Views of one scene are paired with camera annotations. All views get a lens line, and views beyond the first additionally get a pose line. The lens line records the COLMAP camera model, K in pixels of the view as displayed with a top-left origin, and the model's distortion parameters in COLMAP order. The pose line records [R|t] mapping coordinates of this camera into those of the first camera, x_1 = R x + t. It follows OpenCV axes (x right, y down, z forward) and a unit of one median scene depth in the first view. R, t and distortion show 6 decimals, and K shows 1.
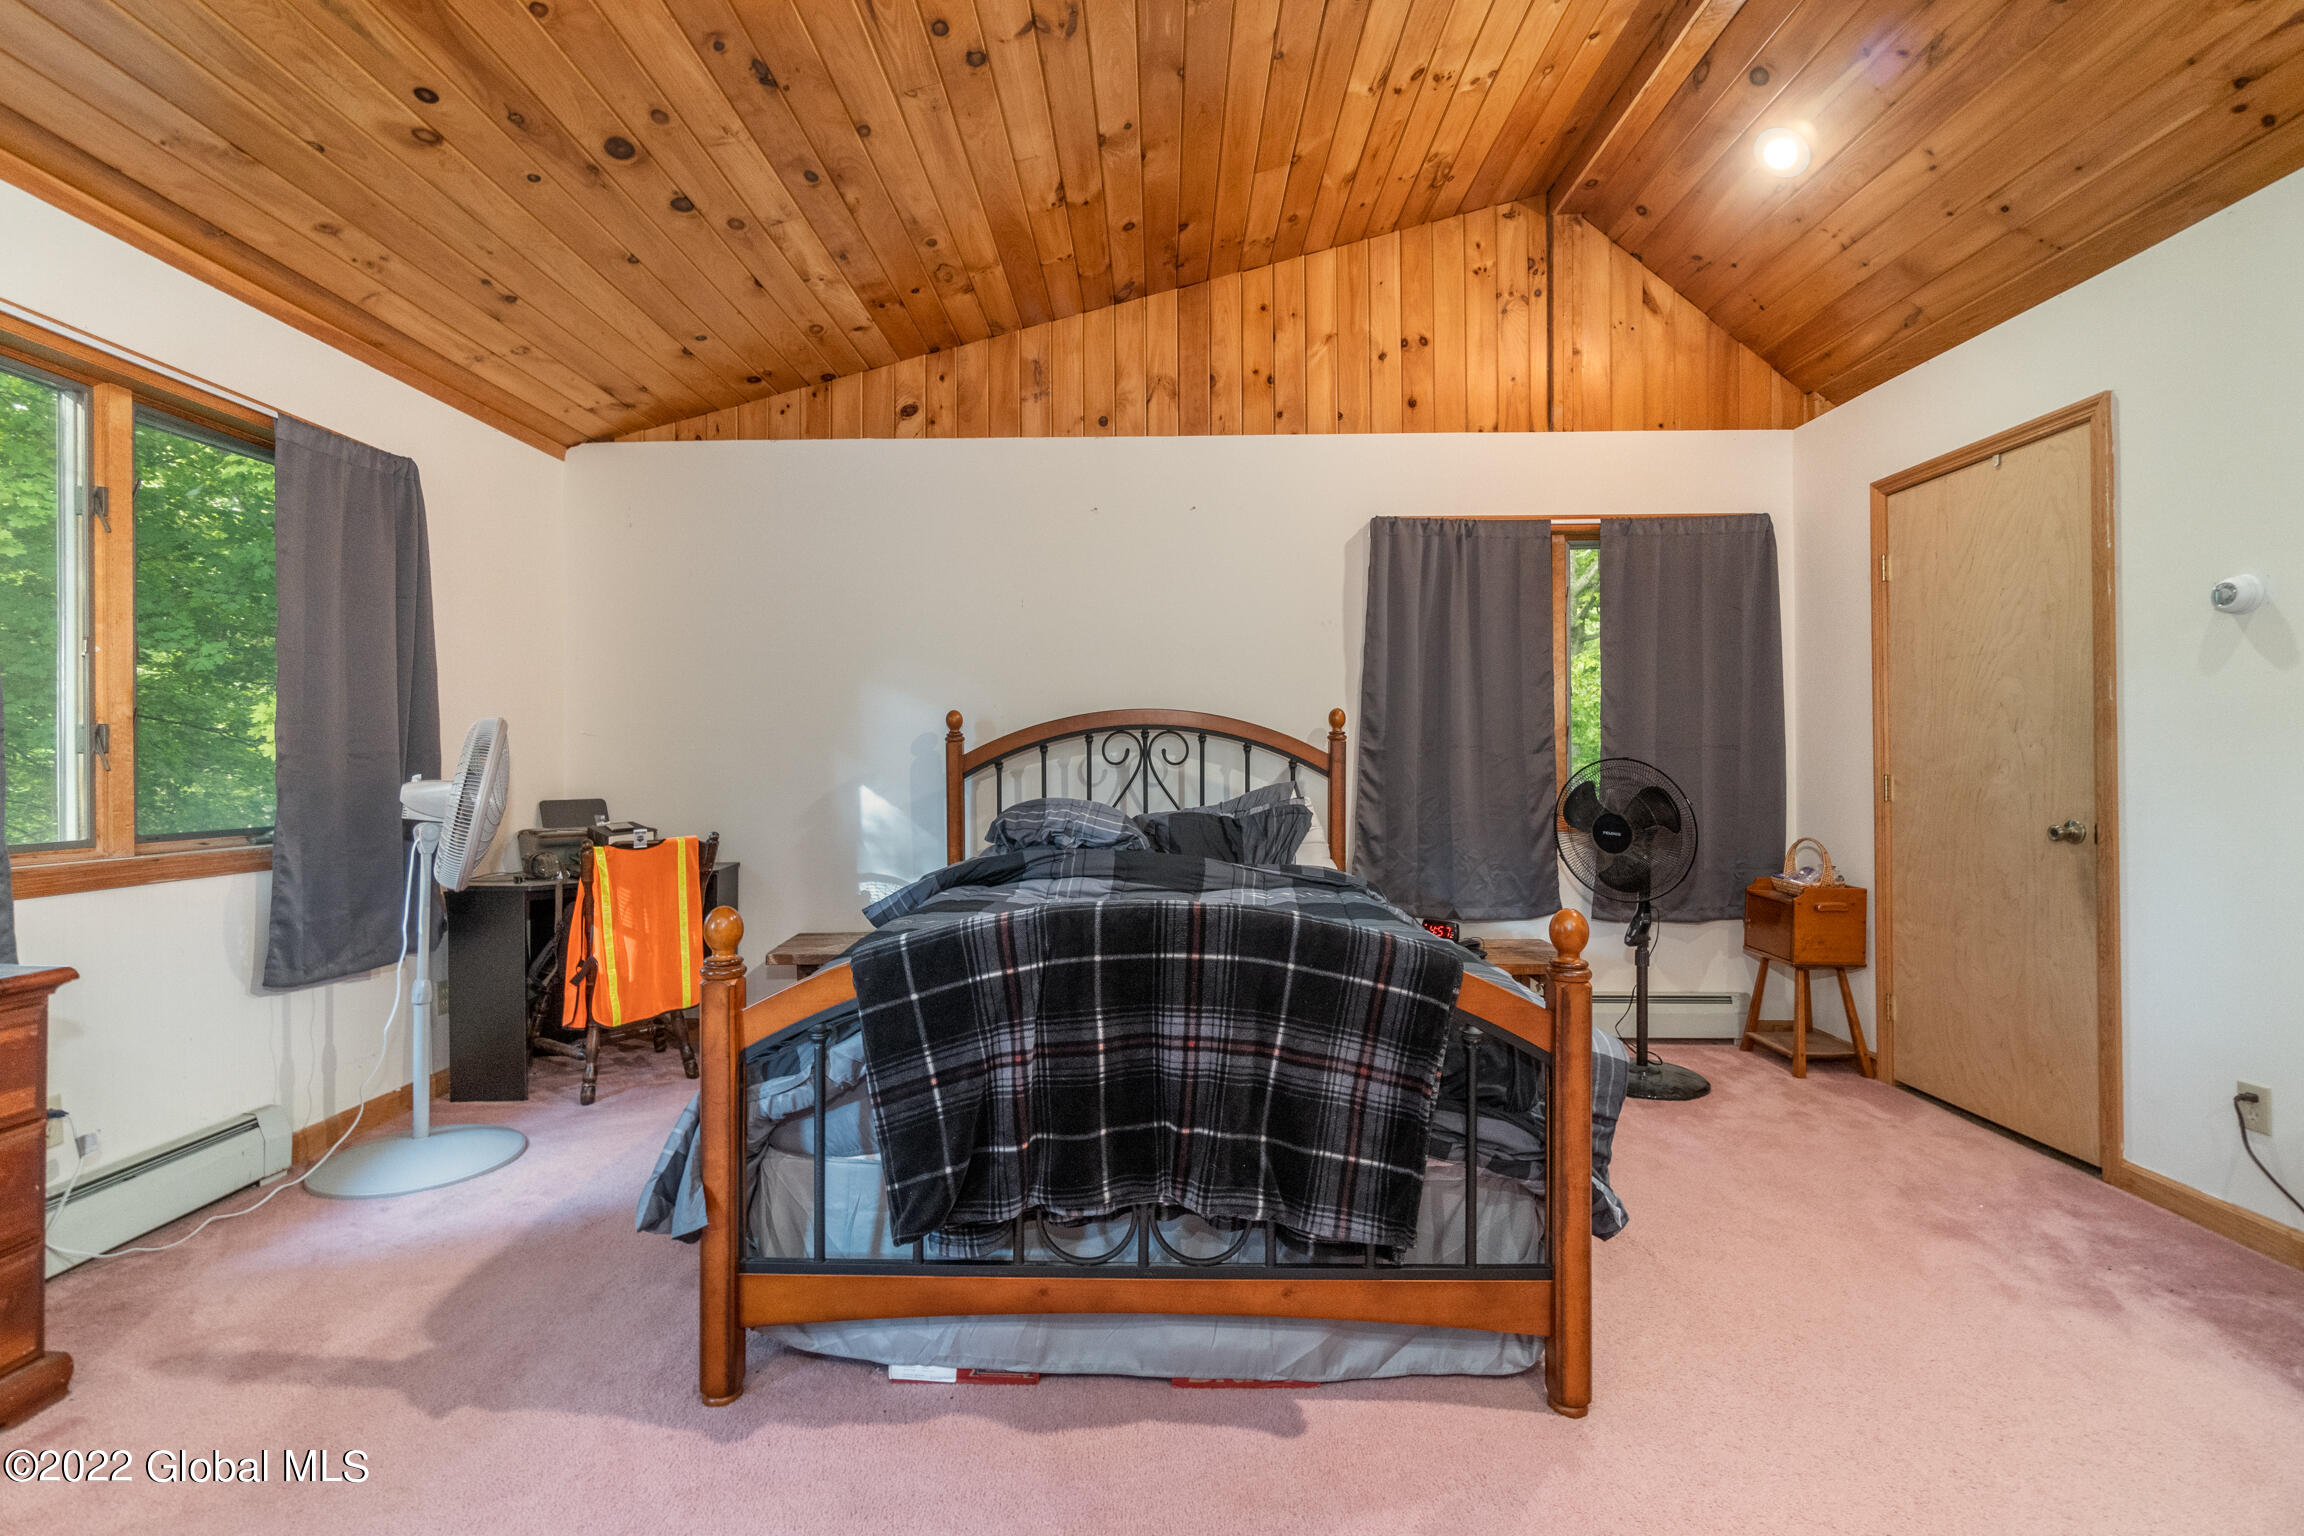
lens RADIAL K [[985.3, 0, 1153.0], [0, 985.3, 762.2], [0, 0, 1]] dist [-0.008496, 0.000334]
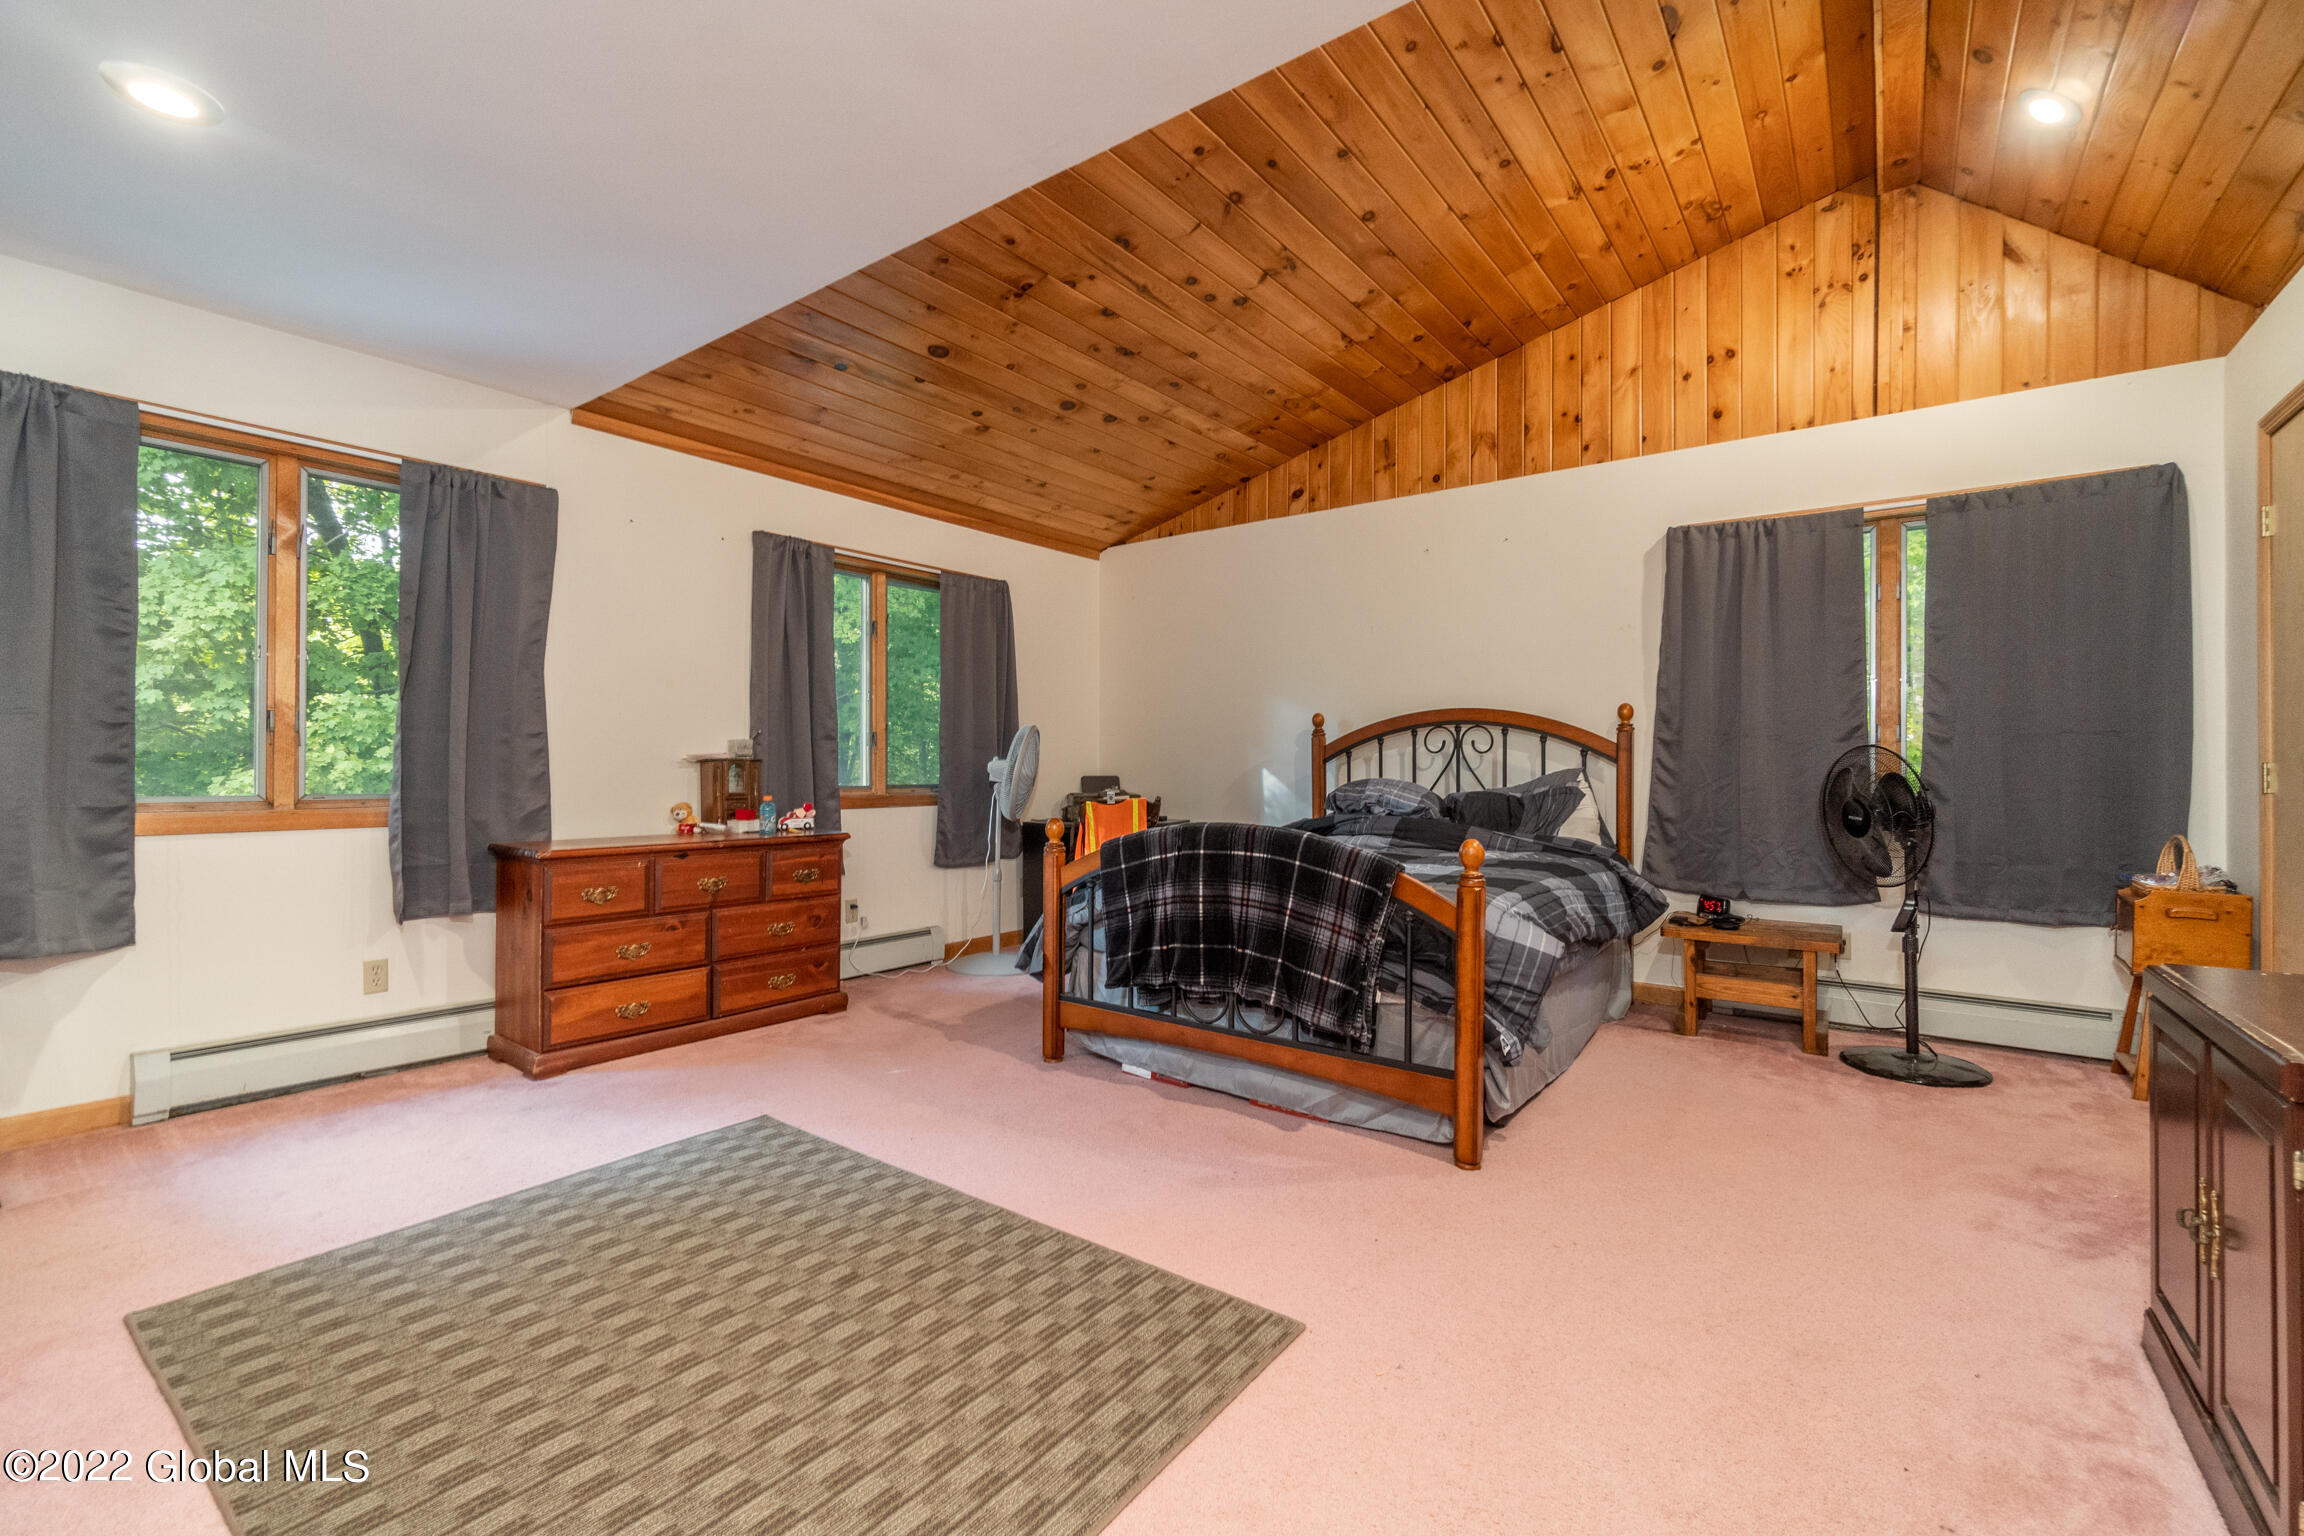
lens RADIAL K [[985.3, 0, 1147.3], [0, 985.3, 760.1], [0, 0, 1]] dist [-0.008496, 0.000334]
pose [[0.806694, 0.002759, -0.590964, 0.437891], [-0.003500, 0.999994, -0.000110, 0.013777], [0.590960, 0.002158, 0.806698, -0.249401]]
